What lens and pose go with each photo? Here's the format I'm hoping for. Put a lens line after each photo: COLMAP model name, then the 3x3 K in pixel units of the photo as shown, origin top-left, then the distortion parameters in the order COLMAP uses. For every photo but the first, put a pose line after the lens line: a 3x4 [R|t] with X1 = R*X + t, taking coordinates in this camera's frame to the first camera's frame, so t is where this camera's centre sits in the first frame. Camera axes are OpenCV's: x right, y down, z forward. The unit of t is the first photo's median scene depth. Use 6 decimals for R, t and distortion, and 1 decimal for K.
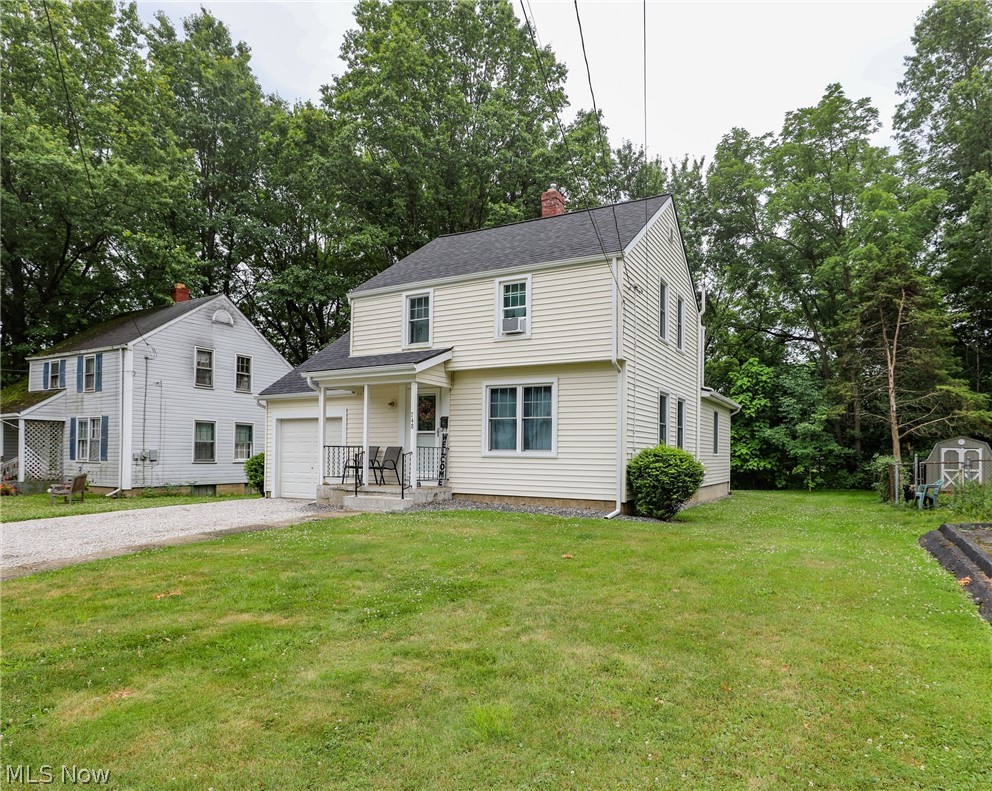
lens RADIAL K [[666.6, 0, 499.4], [0, 666.6, 440.3], [0, 0, 1]] dist [-0.035554, 0.000457]
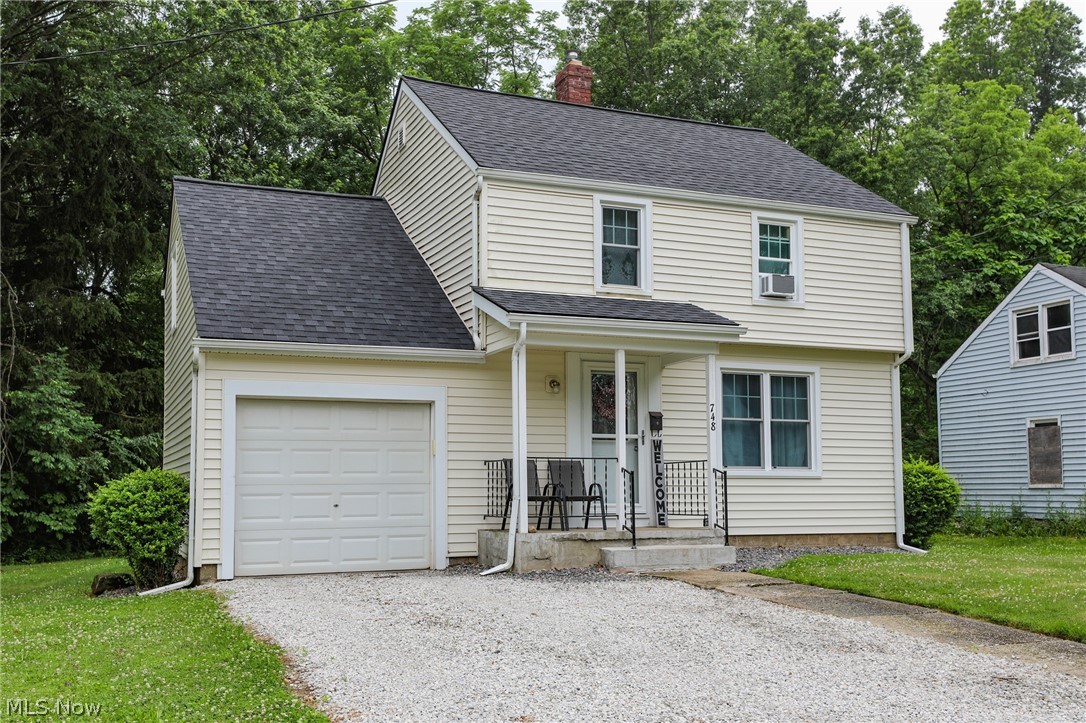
lens RADIAL K [[1148.0, 0, 542.4], [0, 1148.0, 406.7], [0, 0, 1]] dist [0.056870, -0.005988]
pose [[0.576836, 0.049648, 0.815350, -0.984700], [-0.005515, 0.998365, -0.056891, 0.019672], [-0.816842, 0.028320, 0.576166, 0.471147]]
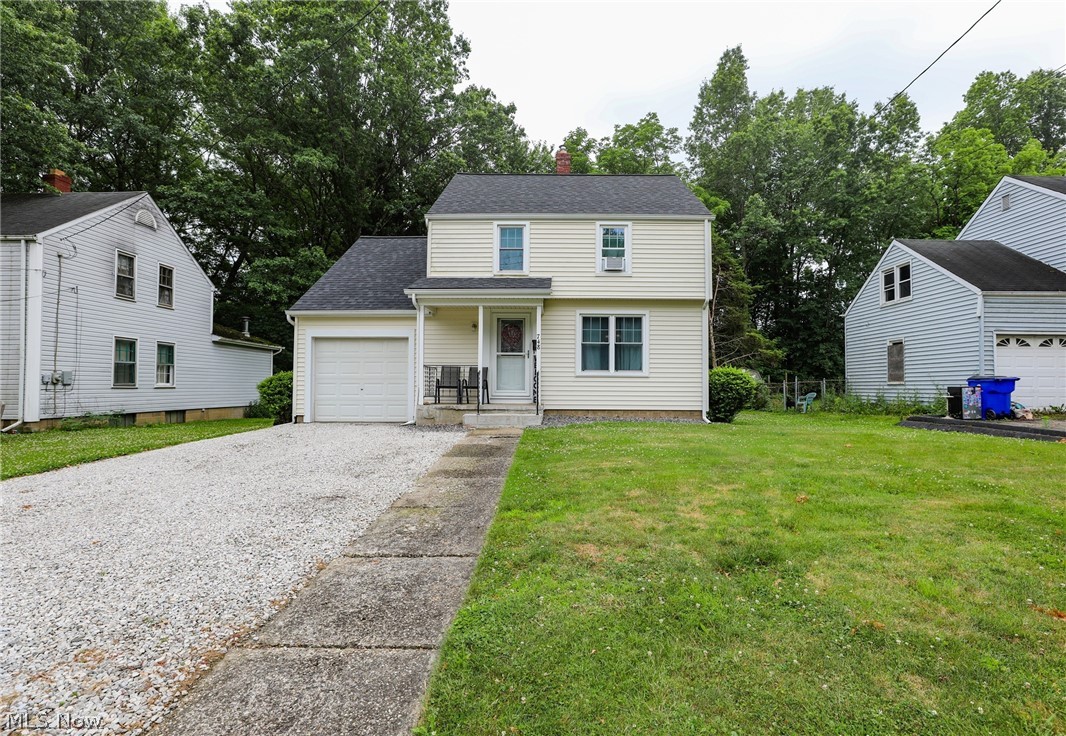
lens RADIAL K [[565.1, 0, 552.7], [0, 565.1, 370.0], [0, 0, 1]] dist [-0.065363, 0.032302]
pose [[0.860554, 0.010199, 0.509258, -0.521369], [-0.006857, 0.999941, -0.008437, 0.021114], [-0.509314, 0.003769, 0.860573, 0.186544]]
